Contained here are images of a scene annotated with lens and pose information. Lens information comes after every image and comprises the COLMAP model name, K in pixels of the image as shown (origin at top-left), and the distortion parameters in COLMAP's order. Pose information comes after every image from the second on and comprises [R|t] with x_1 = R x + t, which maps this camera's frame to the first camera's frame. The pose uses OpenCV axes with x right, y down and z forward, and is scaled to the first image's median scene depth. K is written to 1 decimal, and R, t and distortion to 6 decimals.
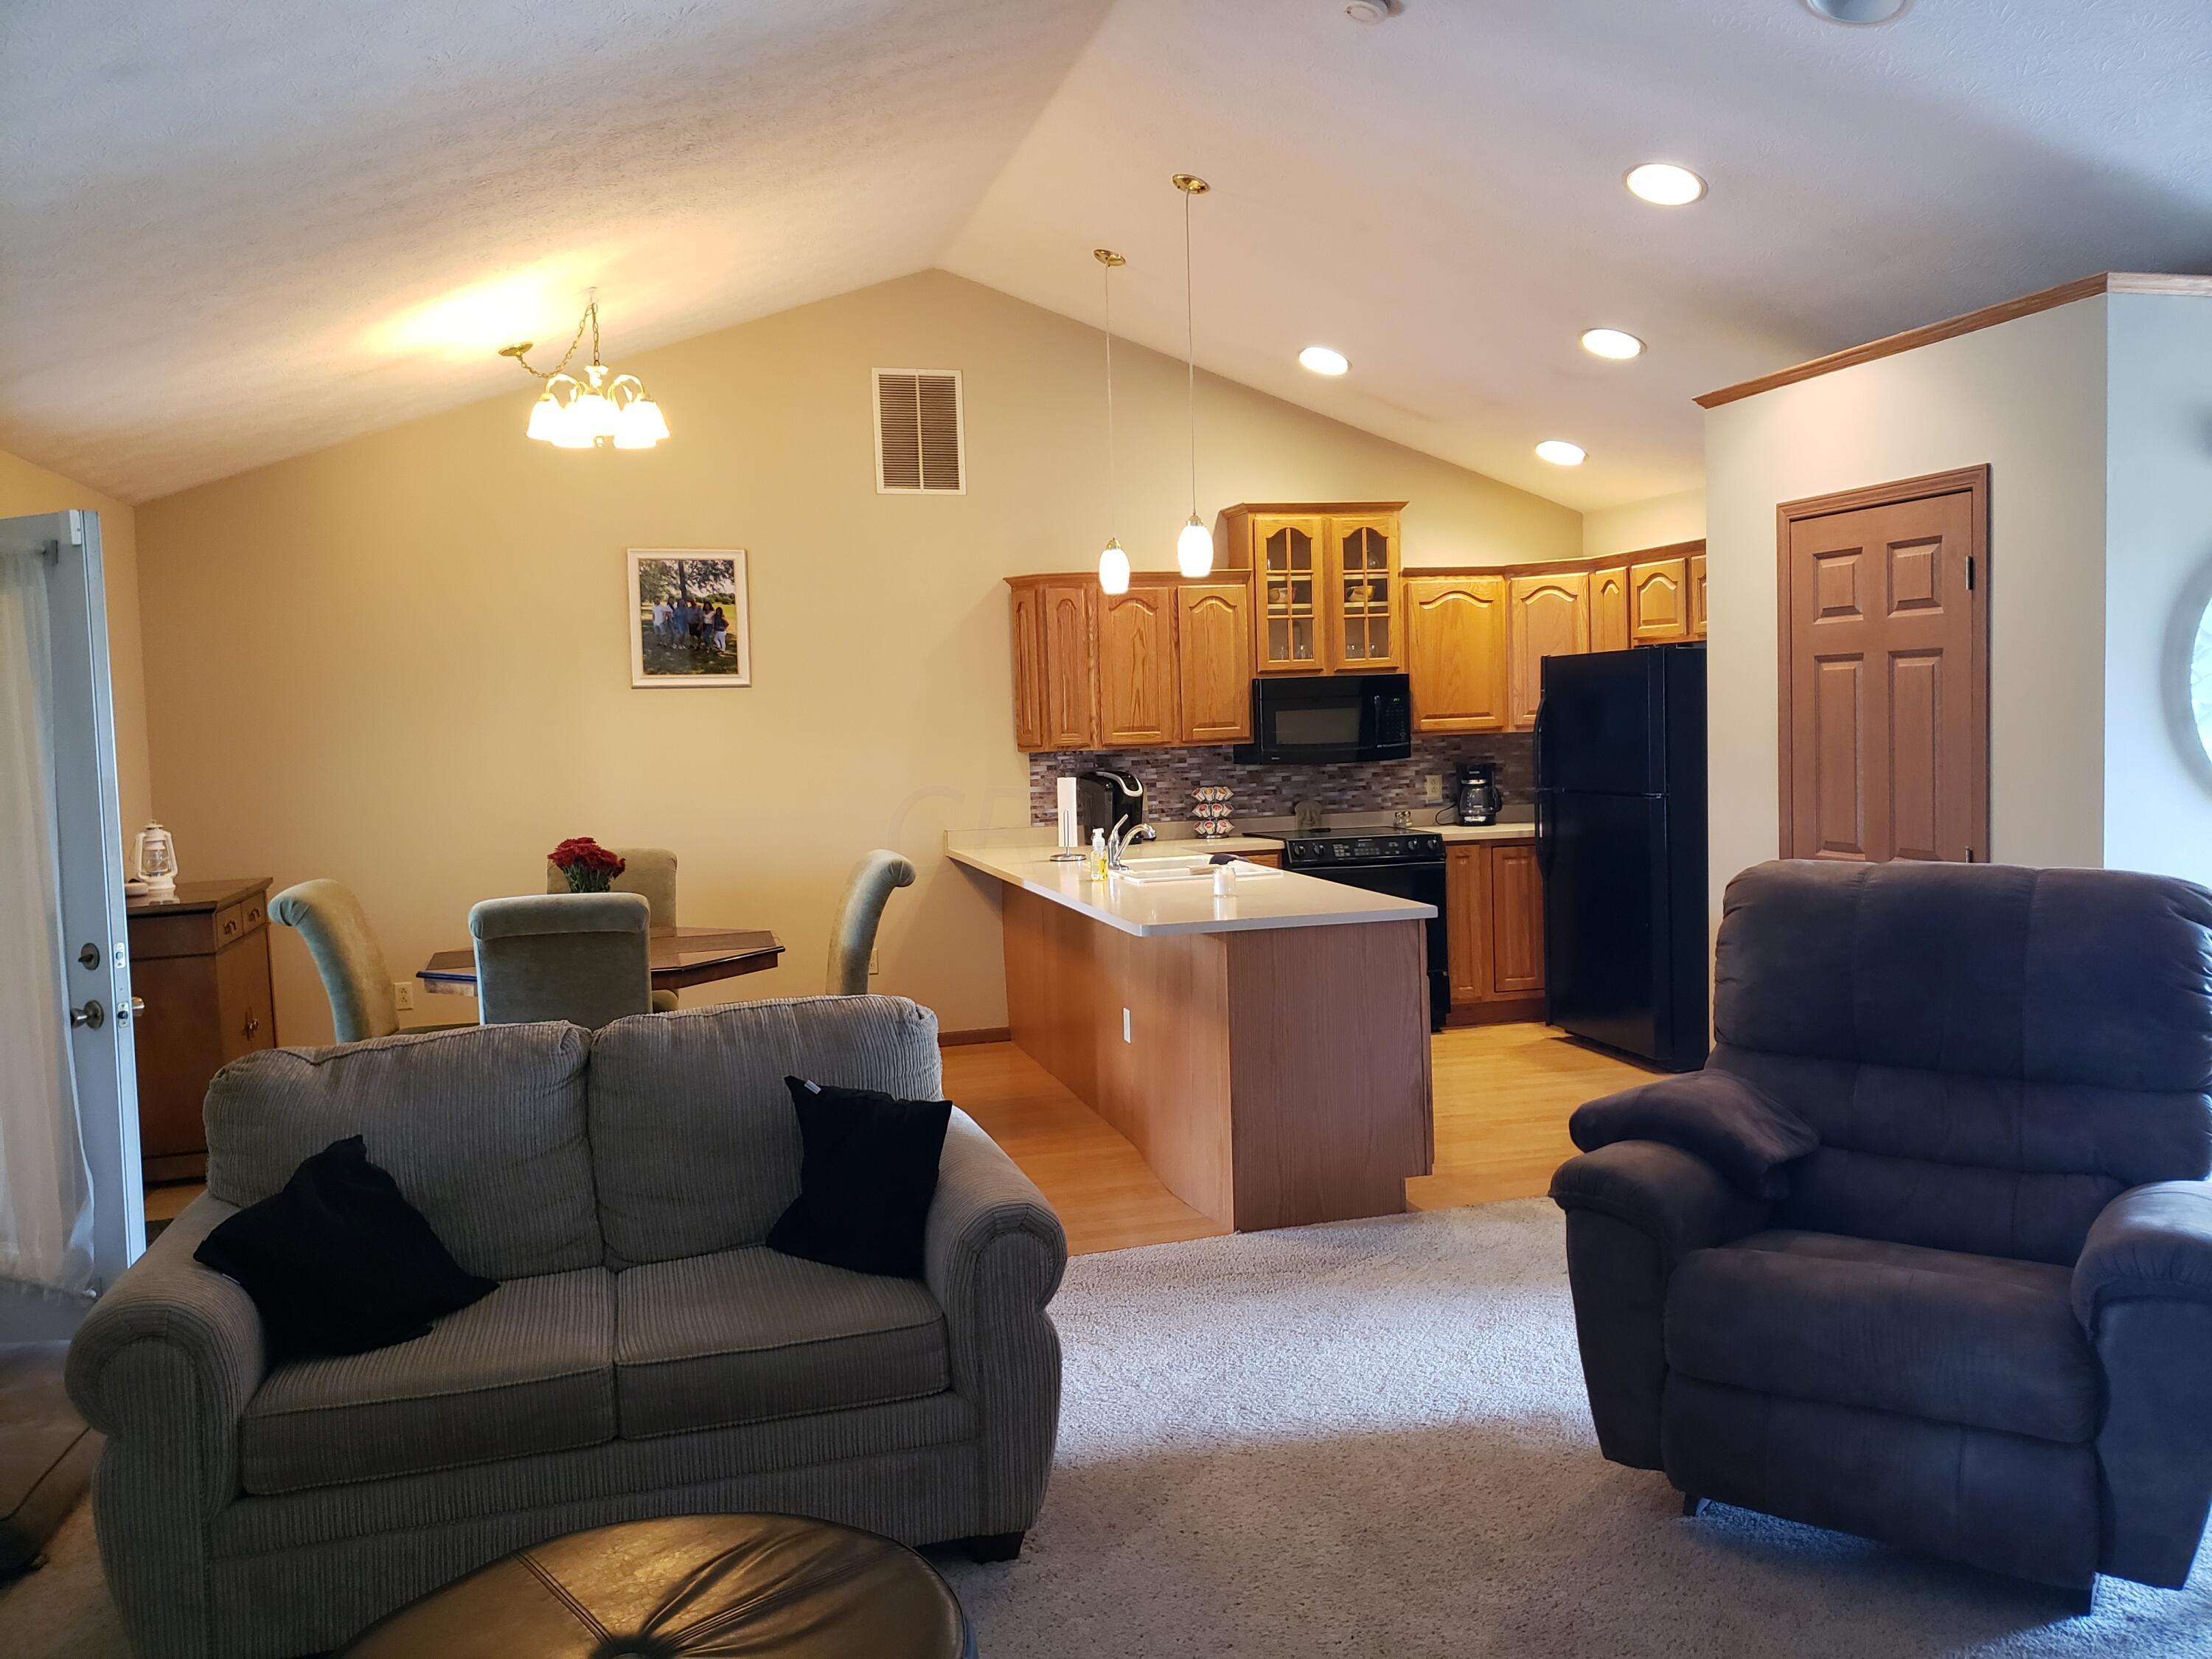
lens RADIAL K [[1718.7, 0, 1147.2], [0, 1718.7, 834.2], [0, 0, 1]] dist [0.056534, -0.075713]
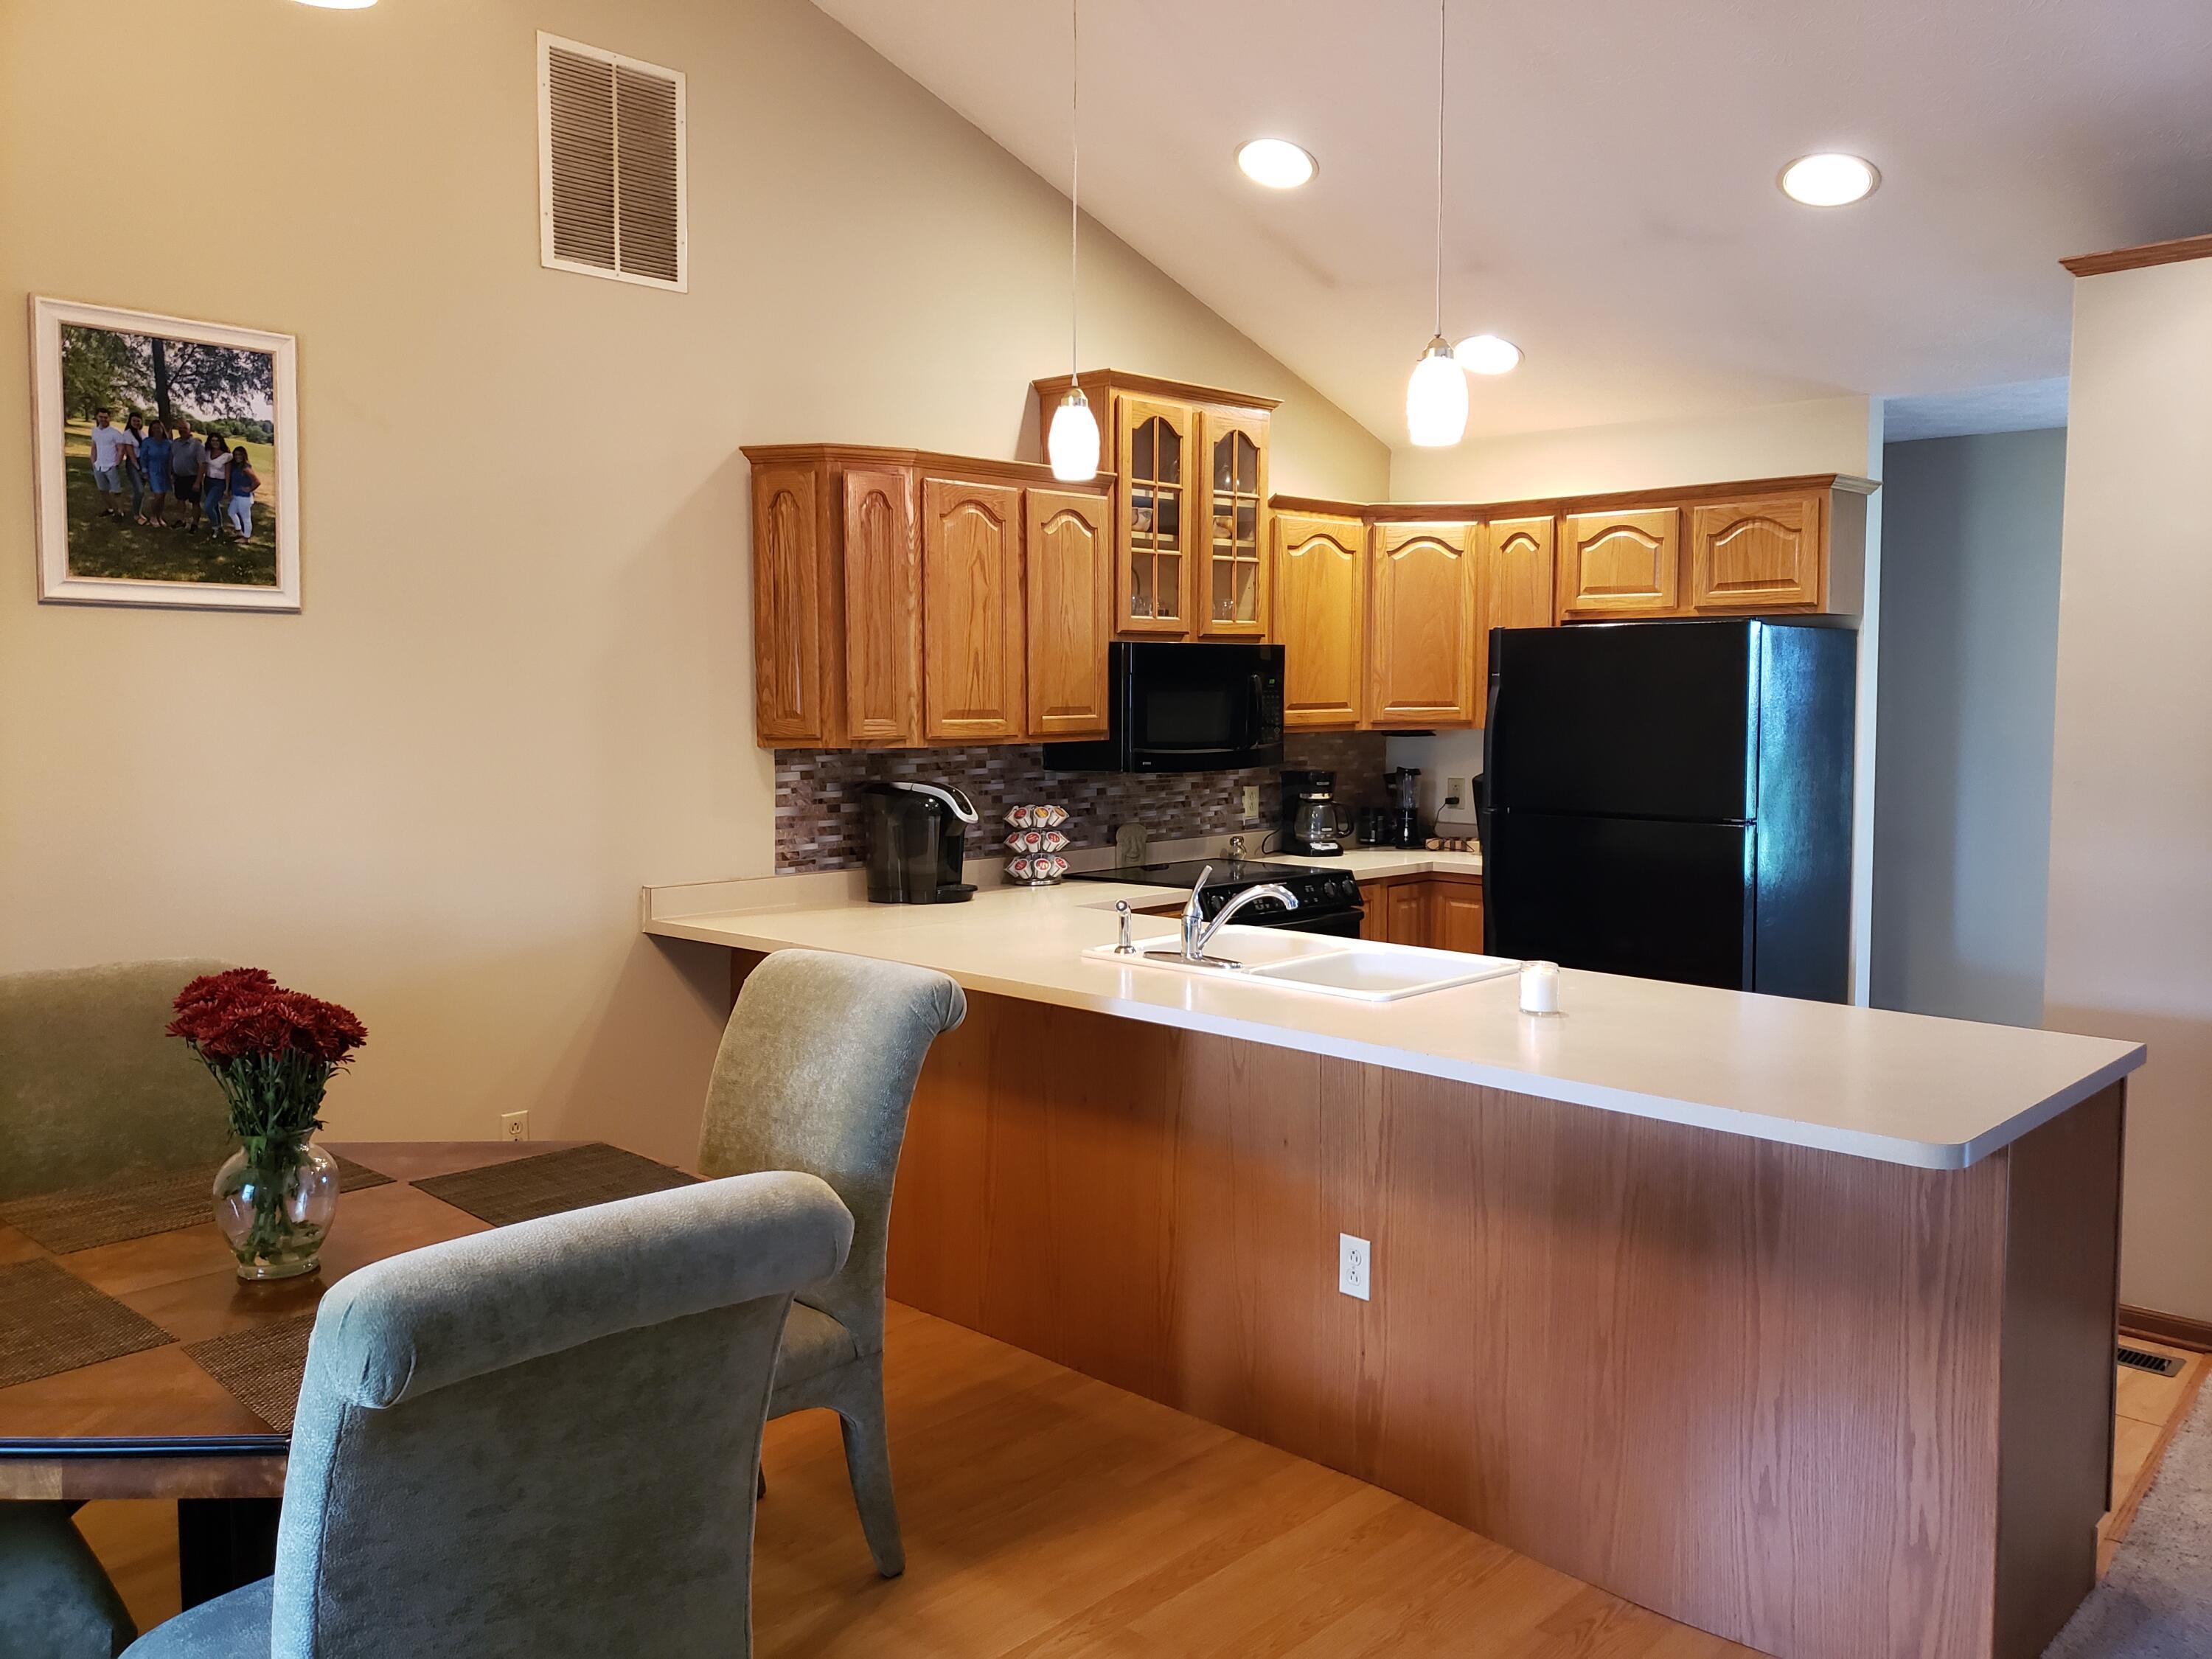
lens RADIAL K [[1718.7, 0, 1125.3], [0, 1718.7, 815.2], [0, 0, 1]] dist [0.056534, -0.075713]
pose [[0.869209, -0.005992, 0.494408, -0.264292], [0.008110, 0.999965, -0.002138, -0.023085], [-0.494378, 0.005868, 0.869227, 0.433994]]
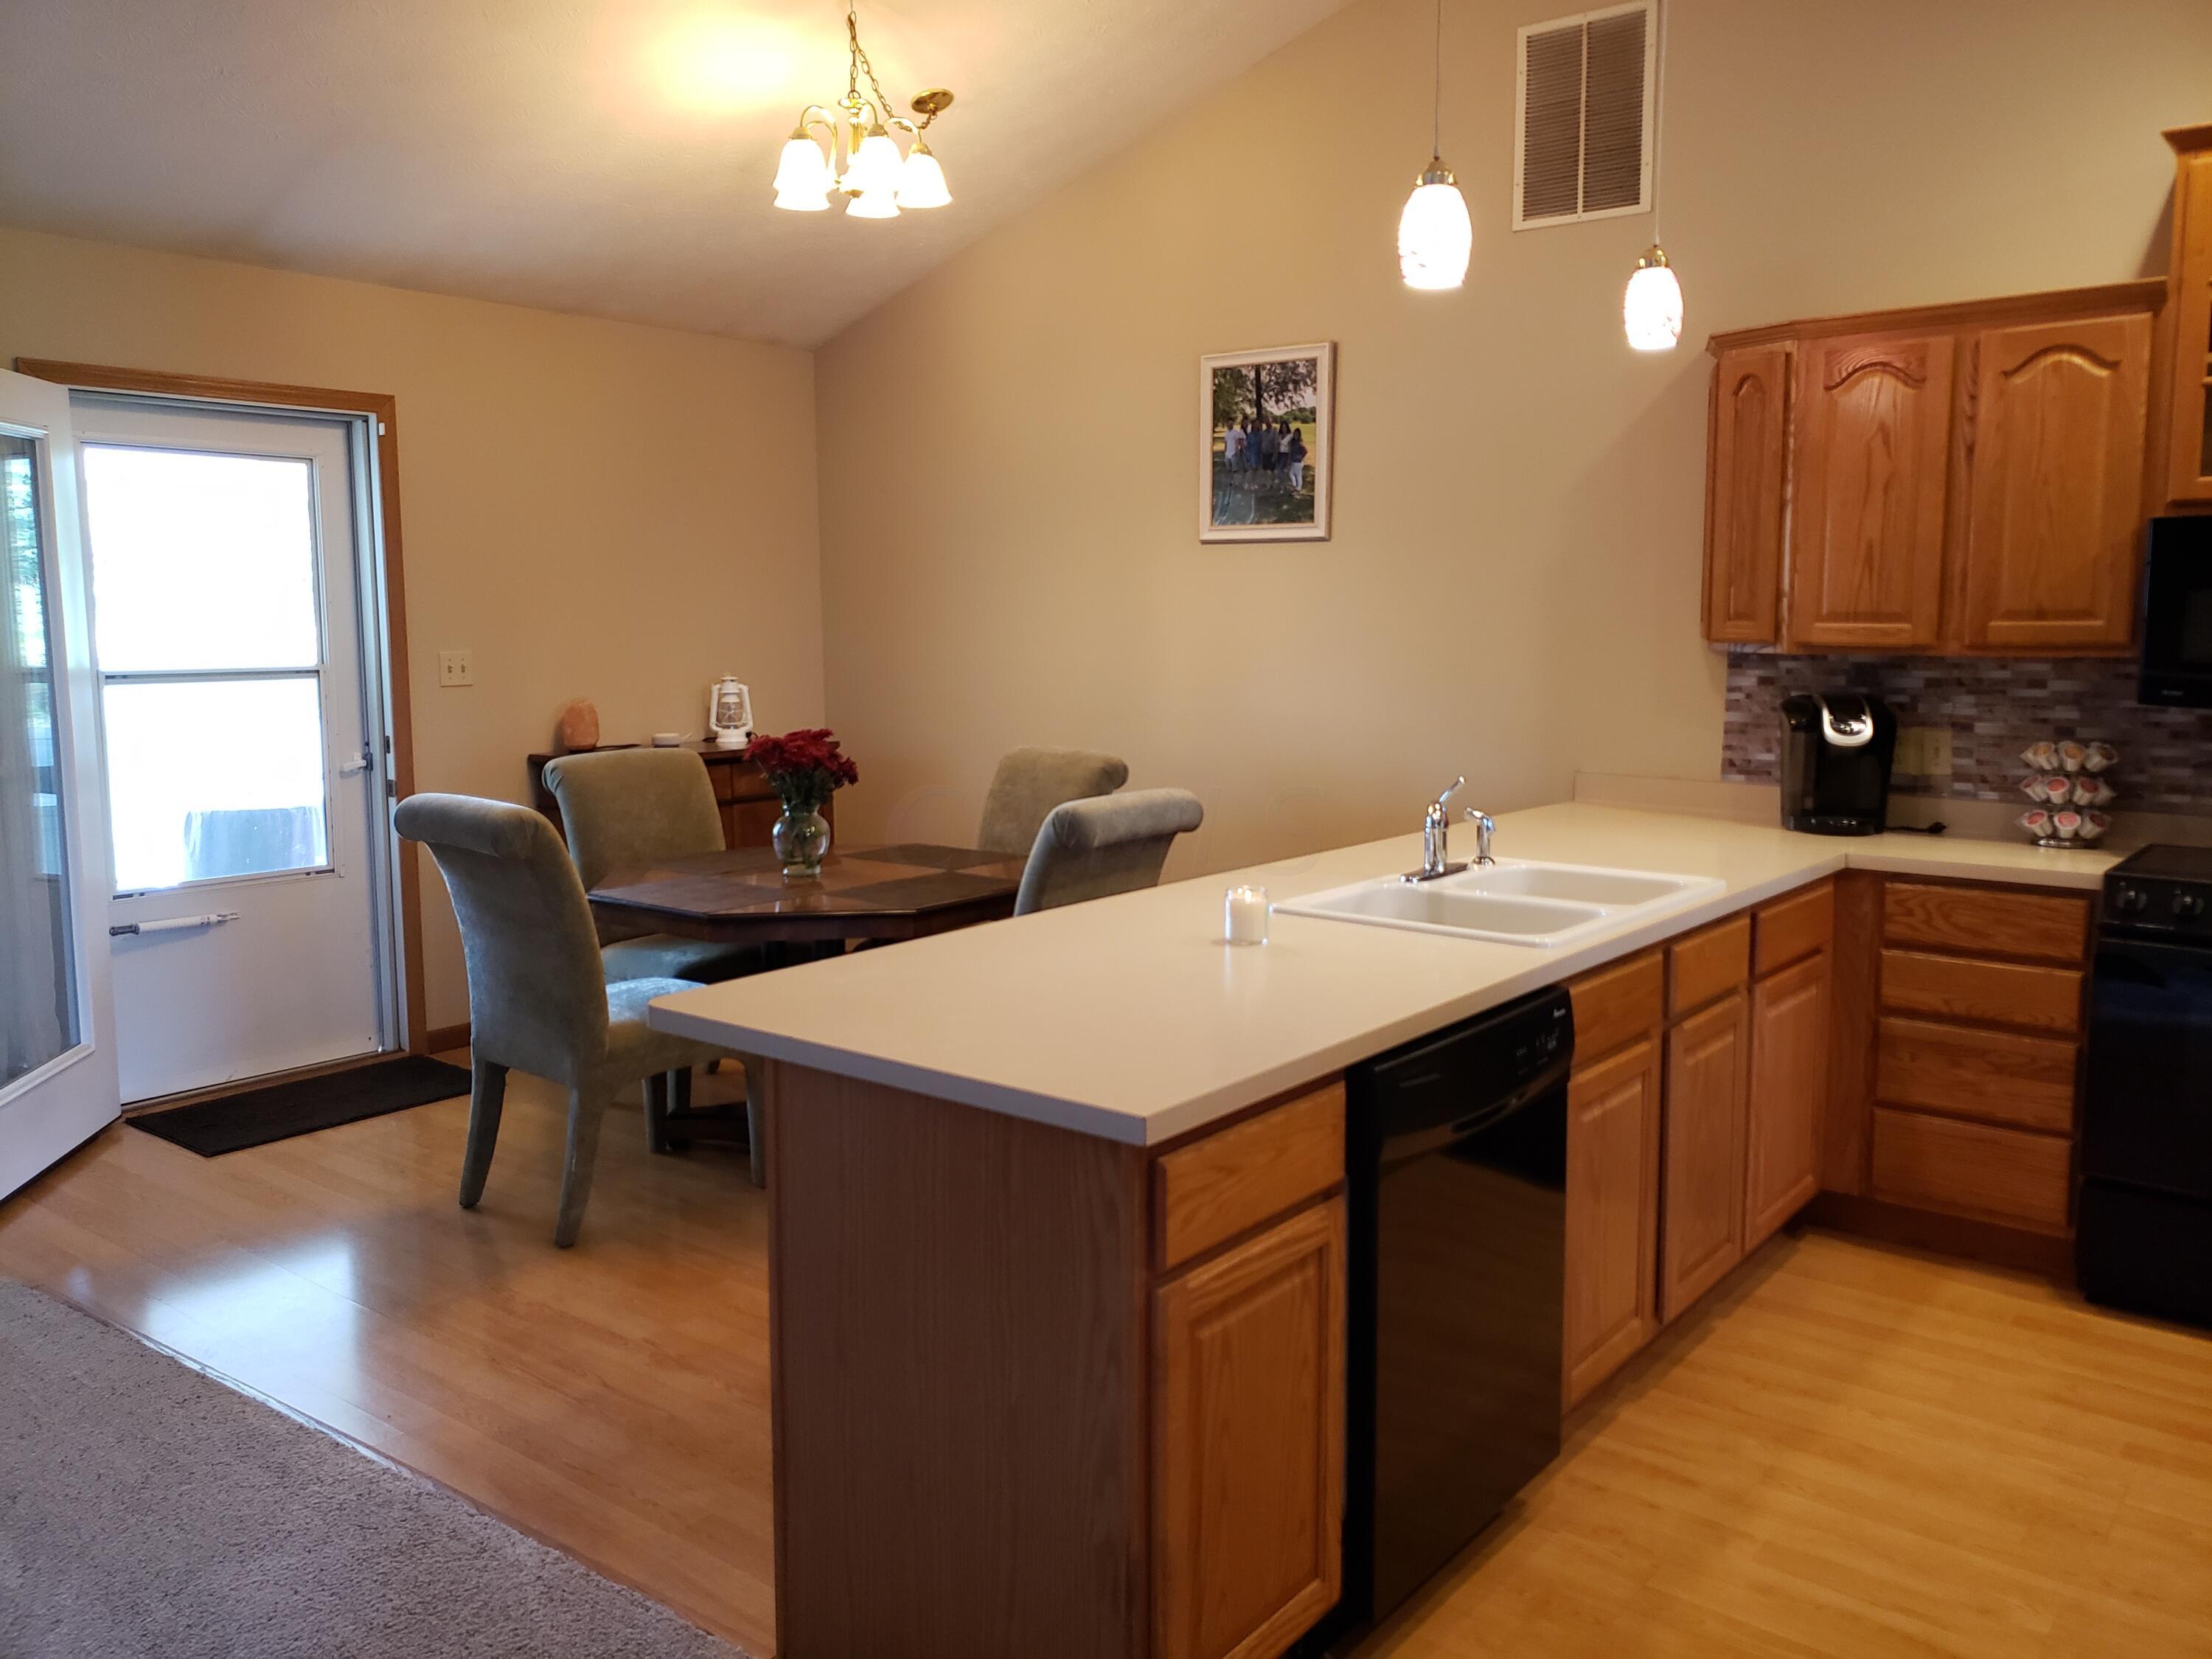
lens RADIAL K [[1718.7, 0, 1094.1], [0, 1718.7, 808.2], [0, 0, 1]] dist [0.056534, -0.075713]
pose [[0.558083, 0.127237, -0.819972, 0.304337], [-0.076713, 0.991853, 0.101697, -0.039262], [0.826231, 0.006147, 0.563298, 0.507147]]
